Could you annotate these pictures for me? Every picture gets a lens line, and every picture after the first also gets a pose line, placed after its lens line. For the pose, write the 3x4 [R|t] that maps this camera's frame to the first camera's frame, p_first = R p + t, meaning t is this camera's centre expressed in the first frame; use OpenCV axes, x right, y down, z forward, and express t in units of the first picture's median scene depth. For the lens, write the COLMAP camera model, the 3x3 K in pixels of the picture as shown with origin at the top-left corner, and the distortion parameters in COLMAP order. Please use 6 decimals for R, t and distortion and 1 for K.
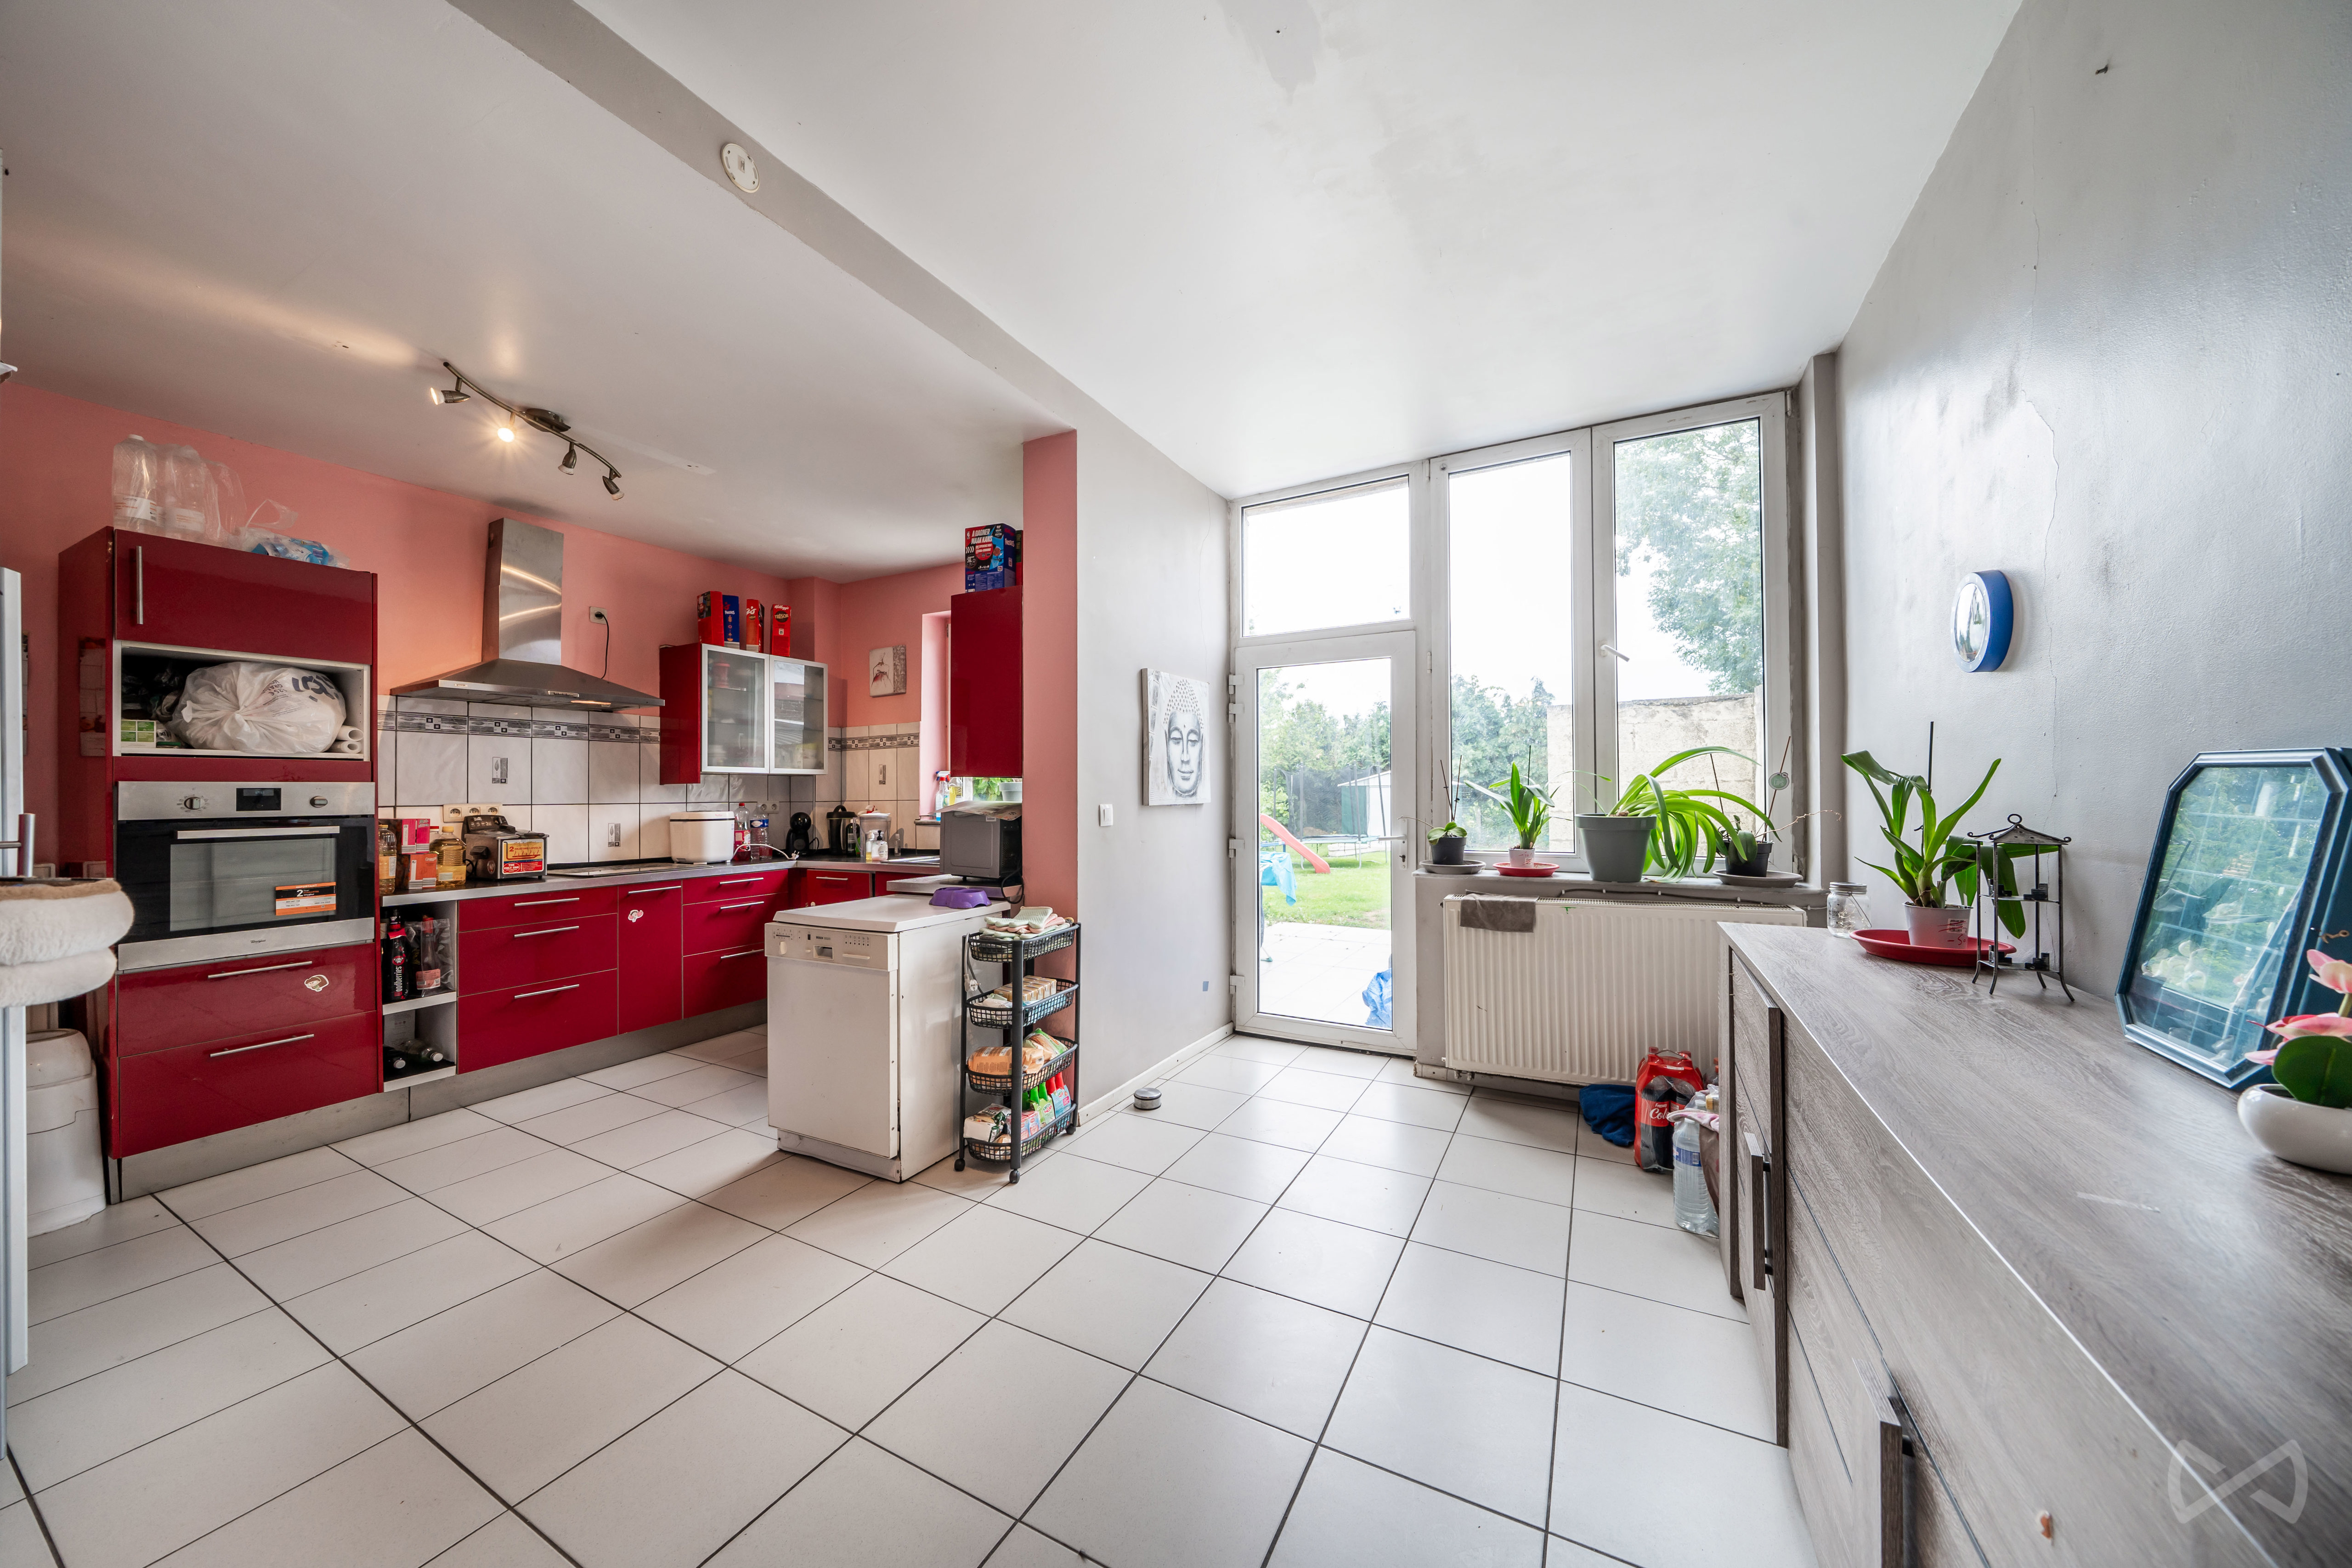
lens RADIAL K [[802.1, 0, 1174.0], [0, 802.1, 784.9], [0, 0, 1]] dist [-0.007637, 0.000032]
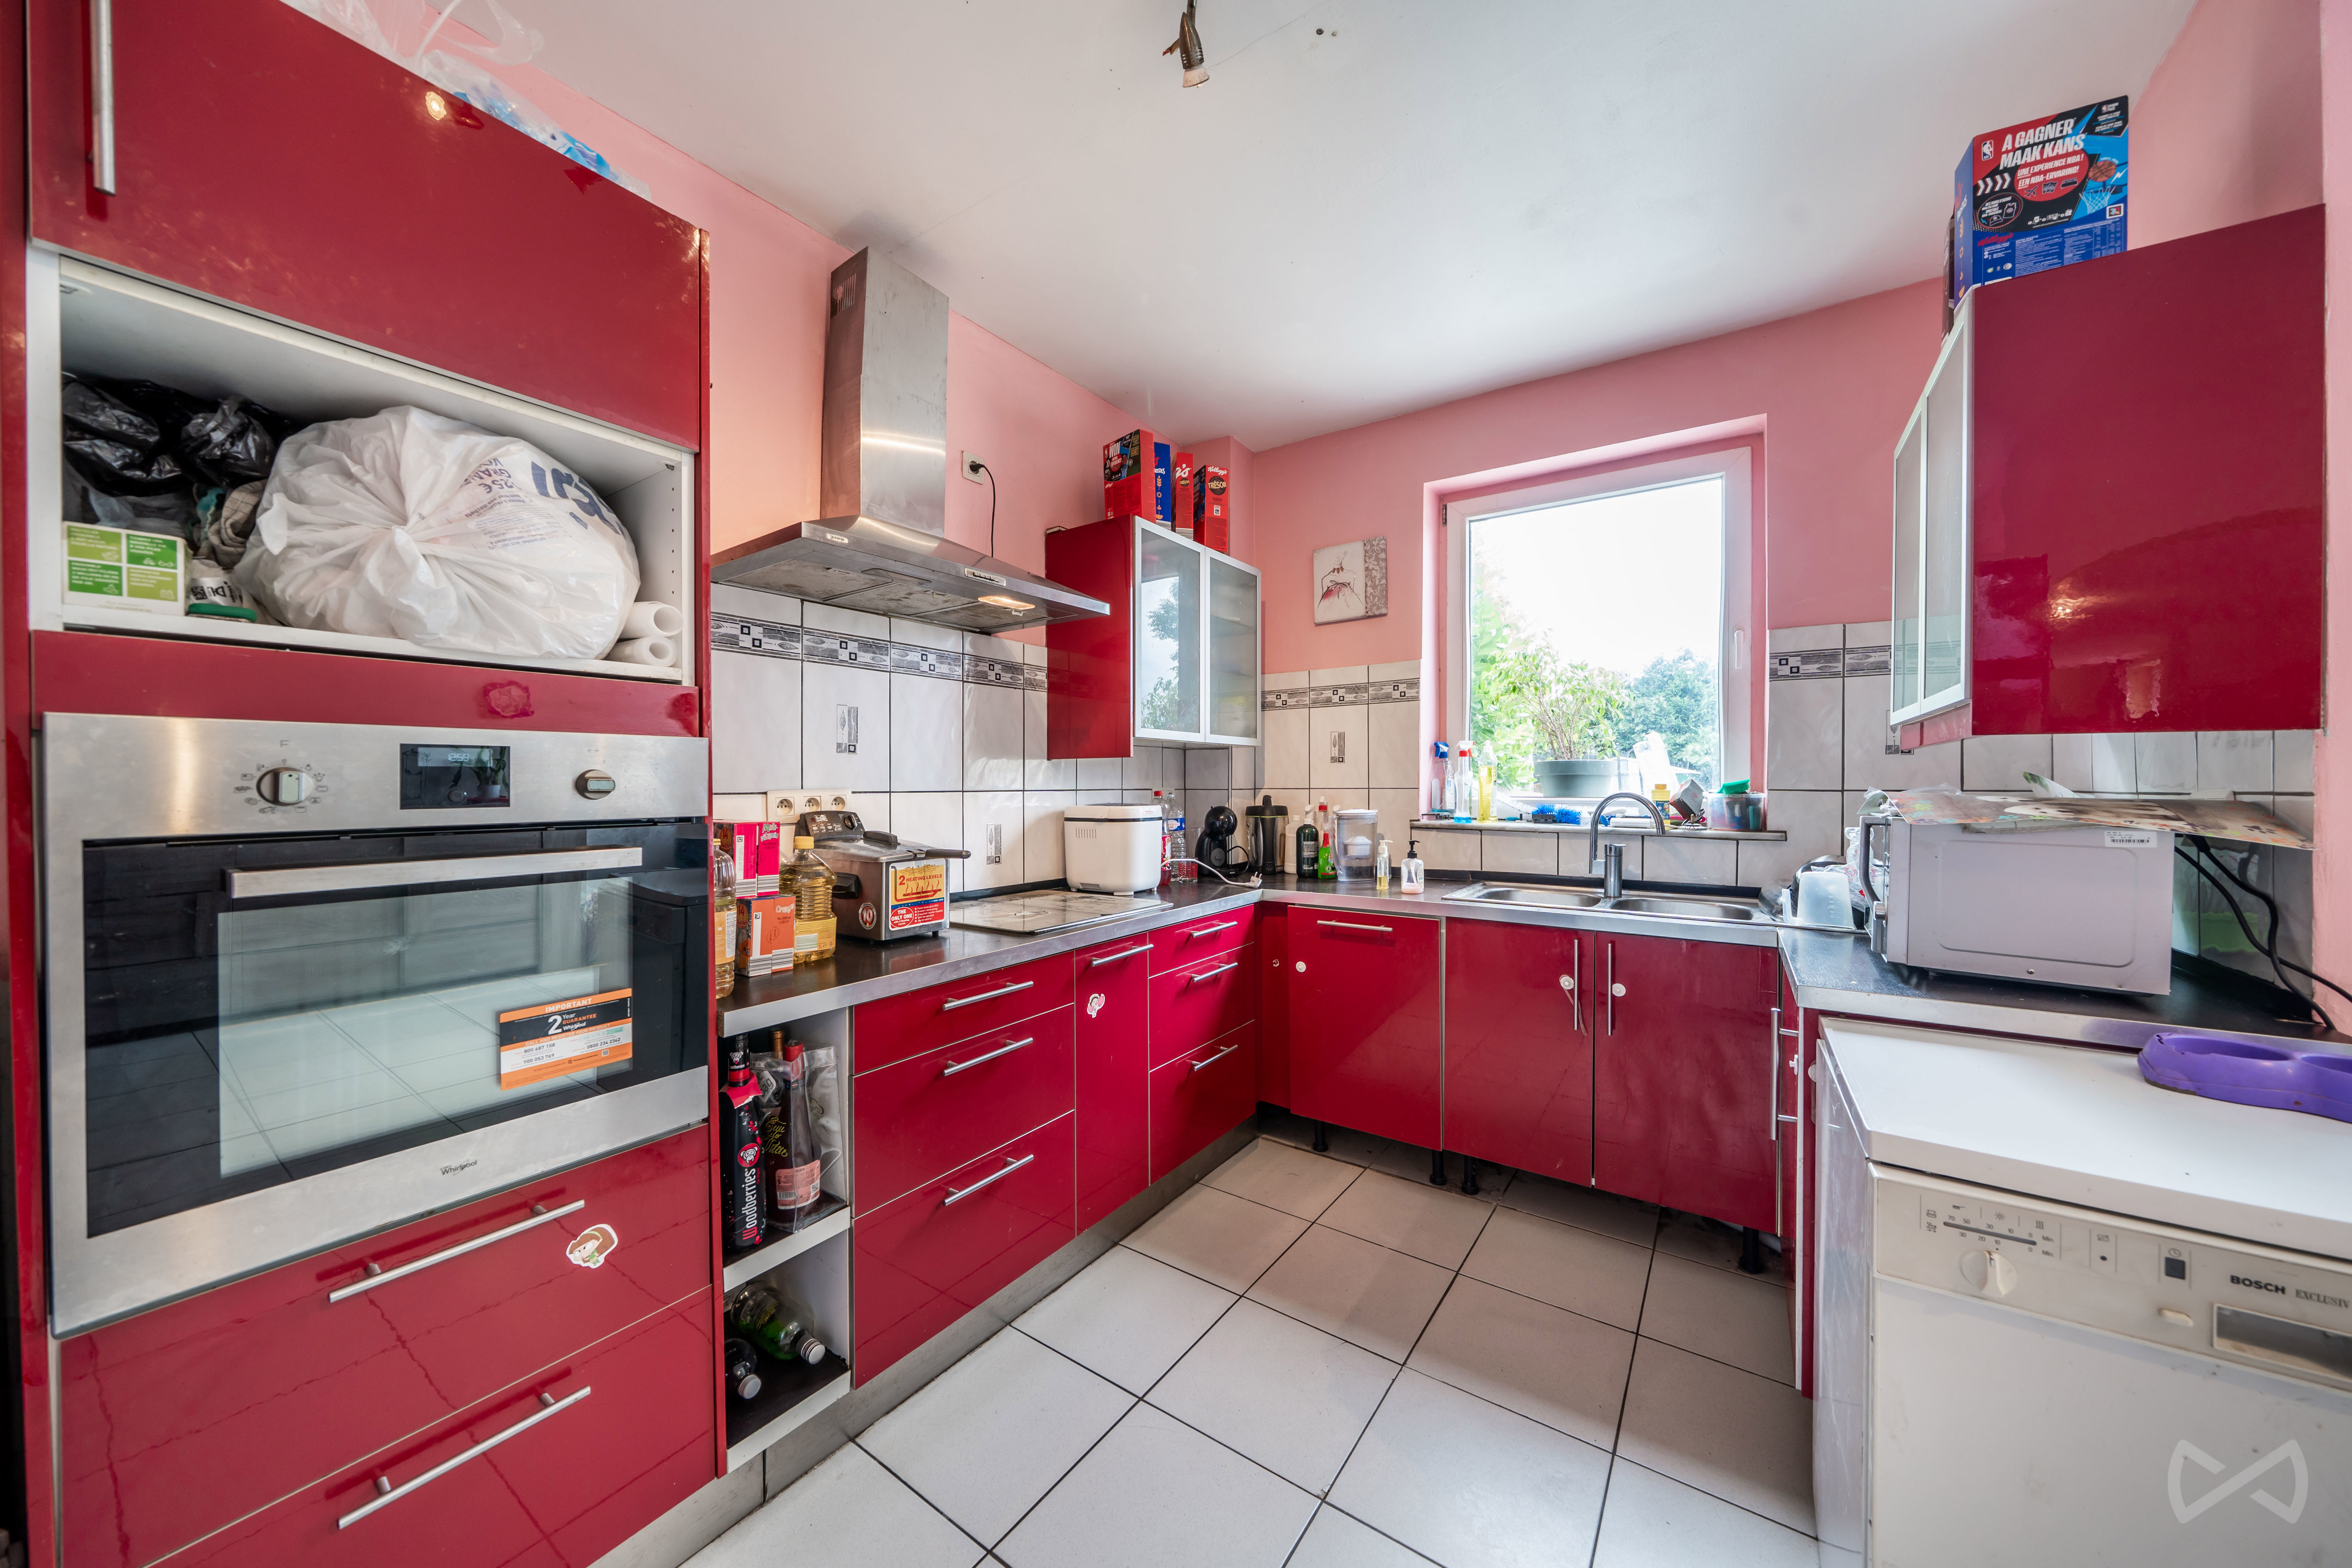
lens RADIAL K [[802.1, 0, 1173.9], [0, 802.1, 784.5], [0, 0, 1]] dist [-0.007637, 0.000032]
pose [[0.992512, 0.006774, -0.121956, -0.661589], [-0.005031, 0.999881, 0.014595, 0.012365], [0.122040, -0.013873, 0.992428, 0.573347]]
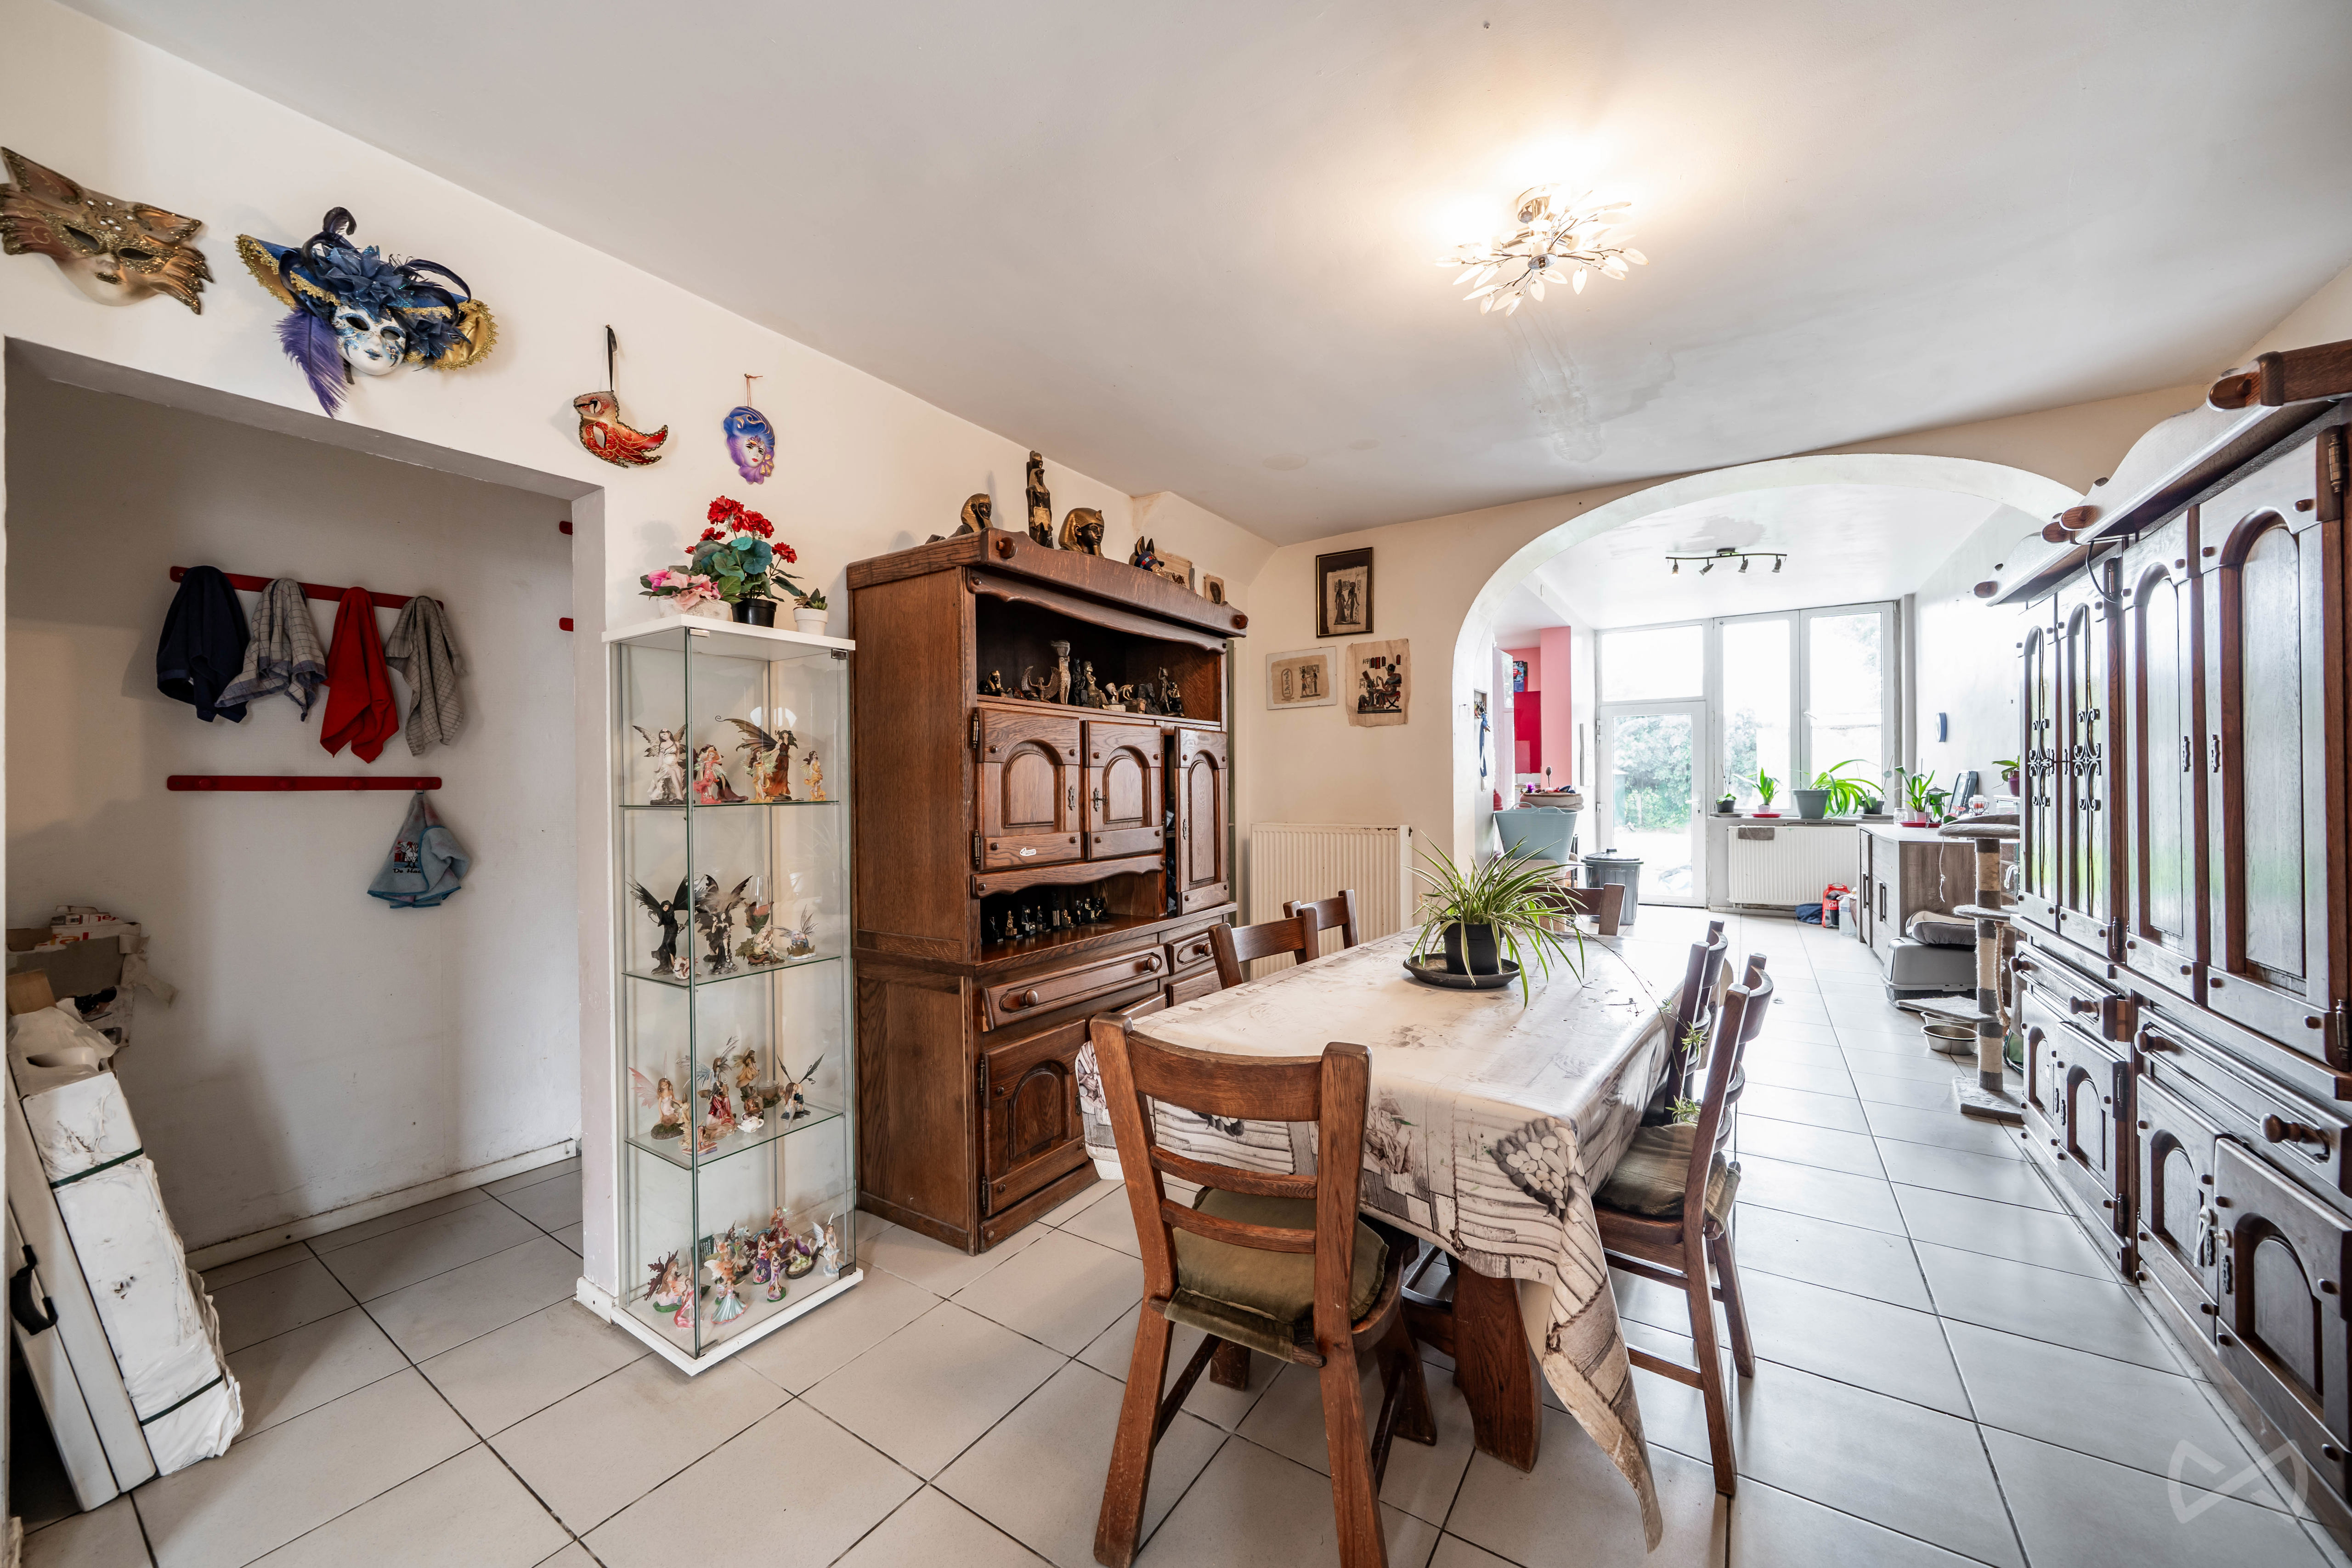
lens RADIAL K [[863.5, 0, 1171.0], [0, 863.5, 784.1], [0, 0, 1]] dist [-0.002142, -0.000145]
pose [[0.995565, -0.002168, -0.094046, -1.024990], [0.003292, 0.999925, 0.011798, -0.011641], [0.094013, -0.012055, 0.995498, -1.602522]]
